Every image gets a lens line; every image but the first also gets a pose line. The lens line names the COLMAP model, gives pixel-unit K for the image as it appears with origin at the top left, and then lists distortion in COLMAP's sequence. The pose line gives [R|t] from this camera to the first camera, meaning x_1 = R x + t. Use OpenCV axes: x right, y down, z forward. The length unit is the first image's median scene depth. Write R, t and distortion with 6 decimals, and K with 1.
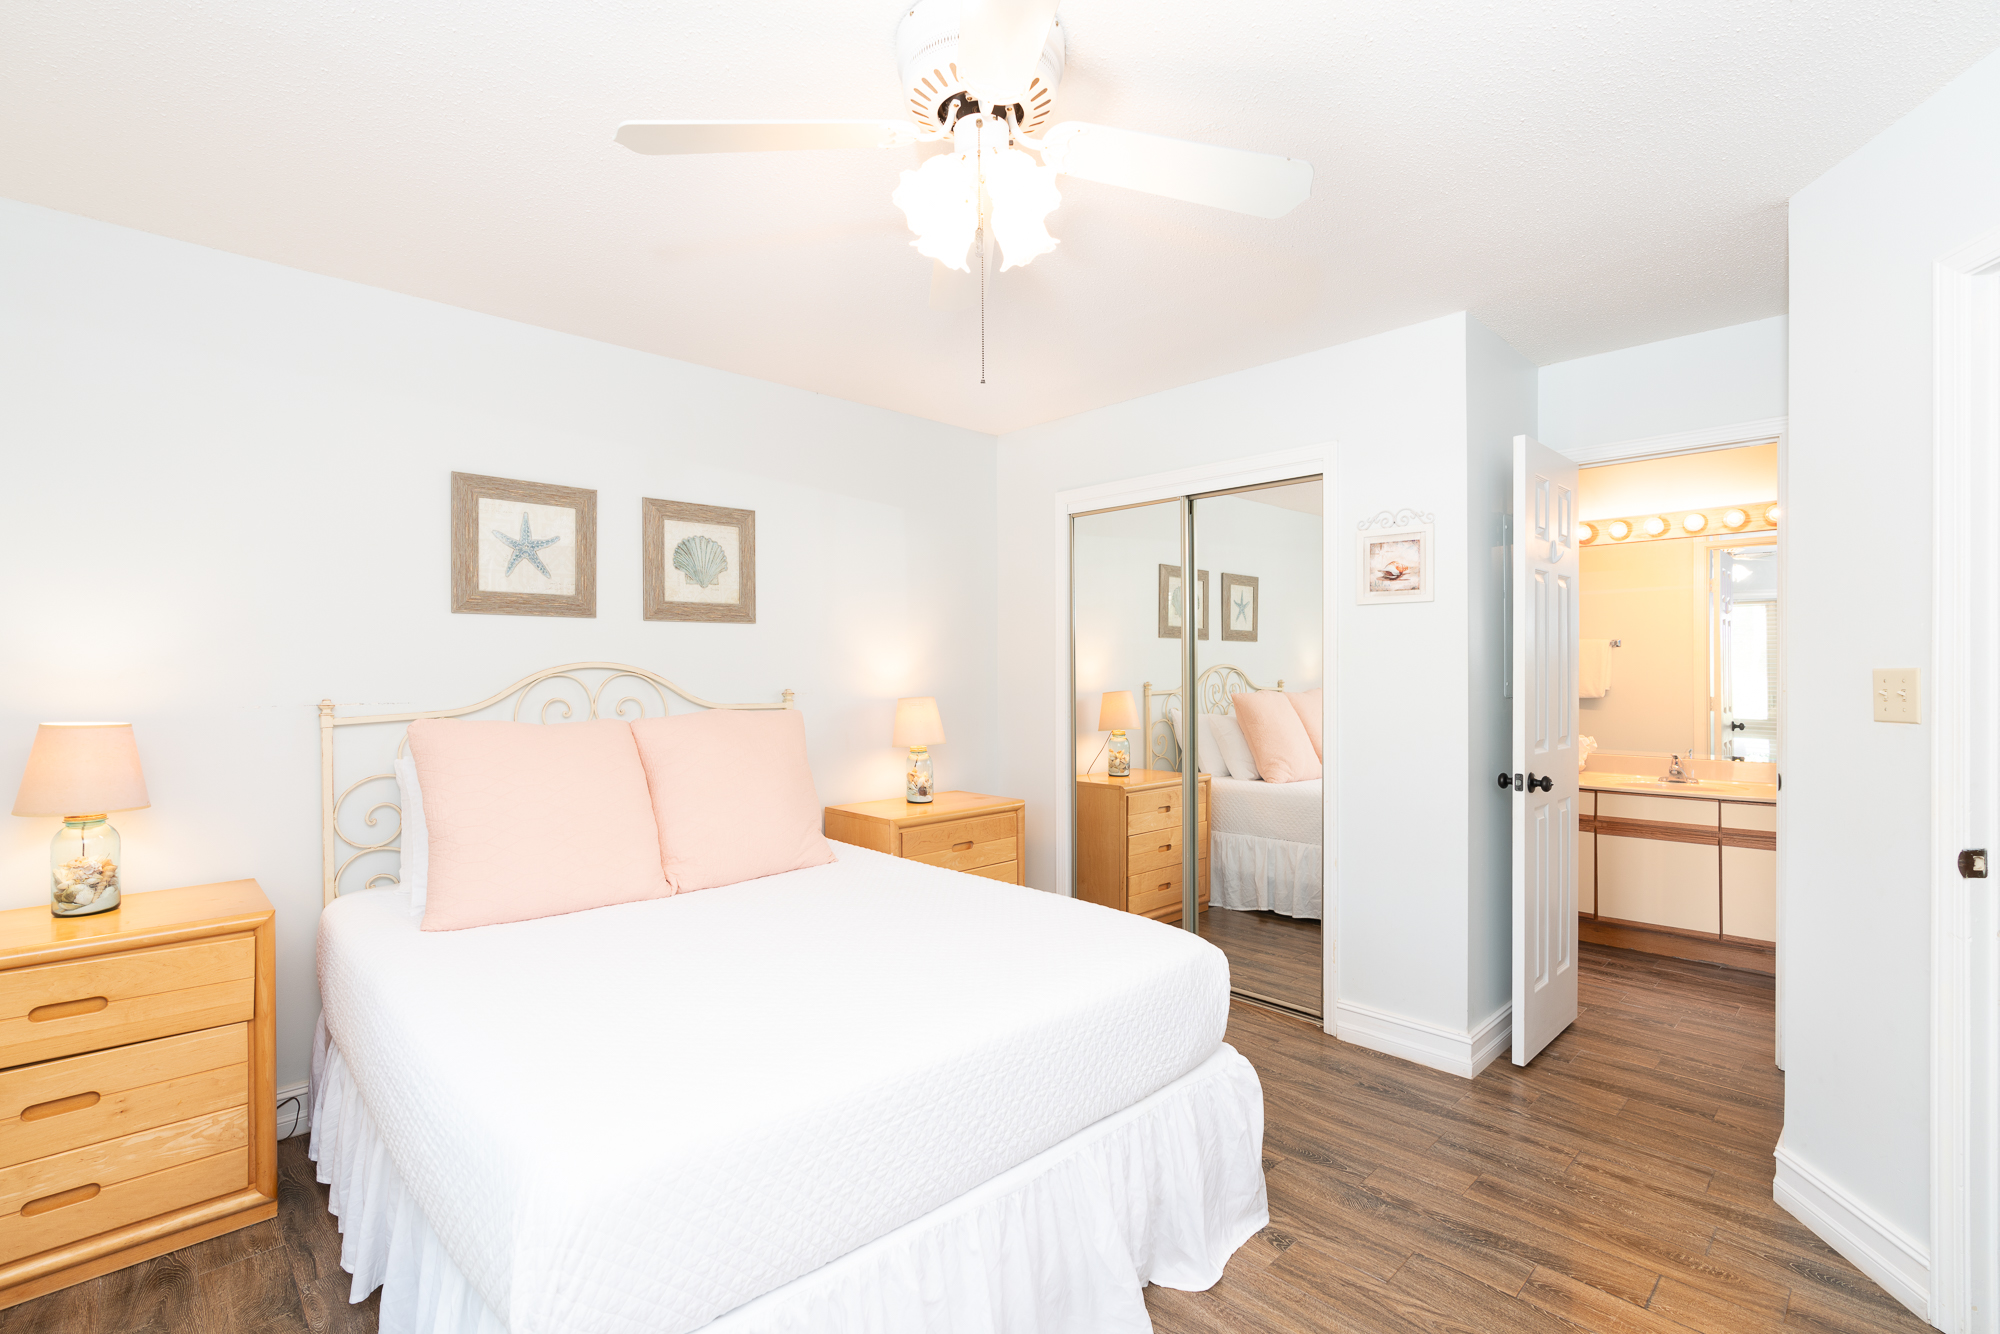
lens RADIAL K [[927.7, 0, 1008.9], [0, 927.7, 651.6], [0, 0, 1]] dist [-0.000144, 0.001737]
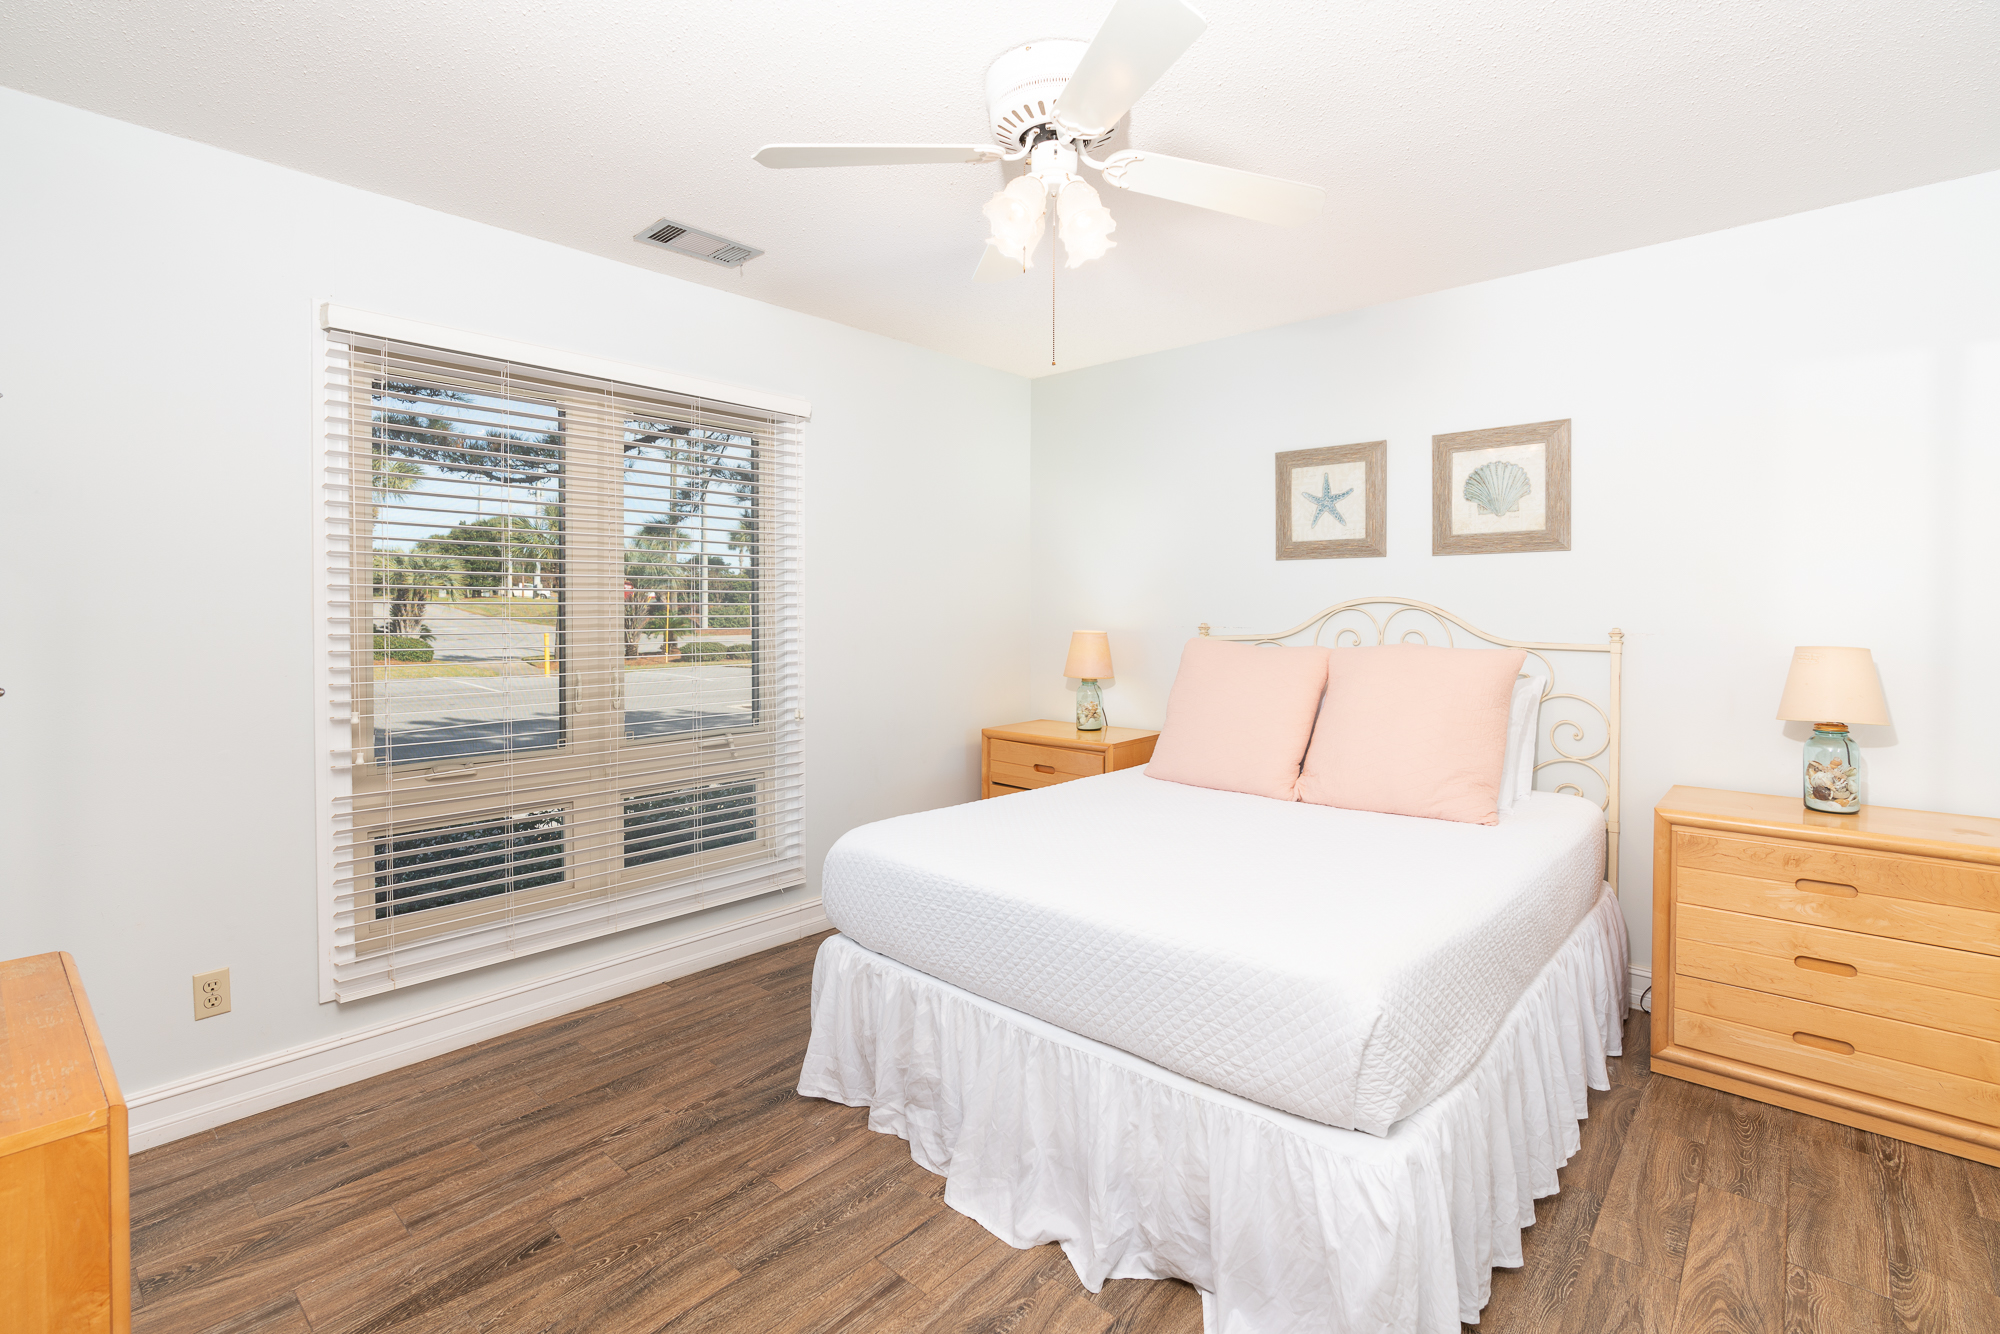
lens RADIAL K [[921.4, 0, 994.0], [0, 921.4, 655.4], [0, 0, 1]] dist [-0.003885, 0.000577]
pose [[0.090310, 0.056178, -0.994328, 0.614241], [0.023209, 0.998018, 0.058495, 0.005560], [0.995643, -0.028360, 0.088827, 0.444179]]
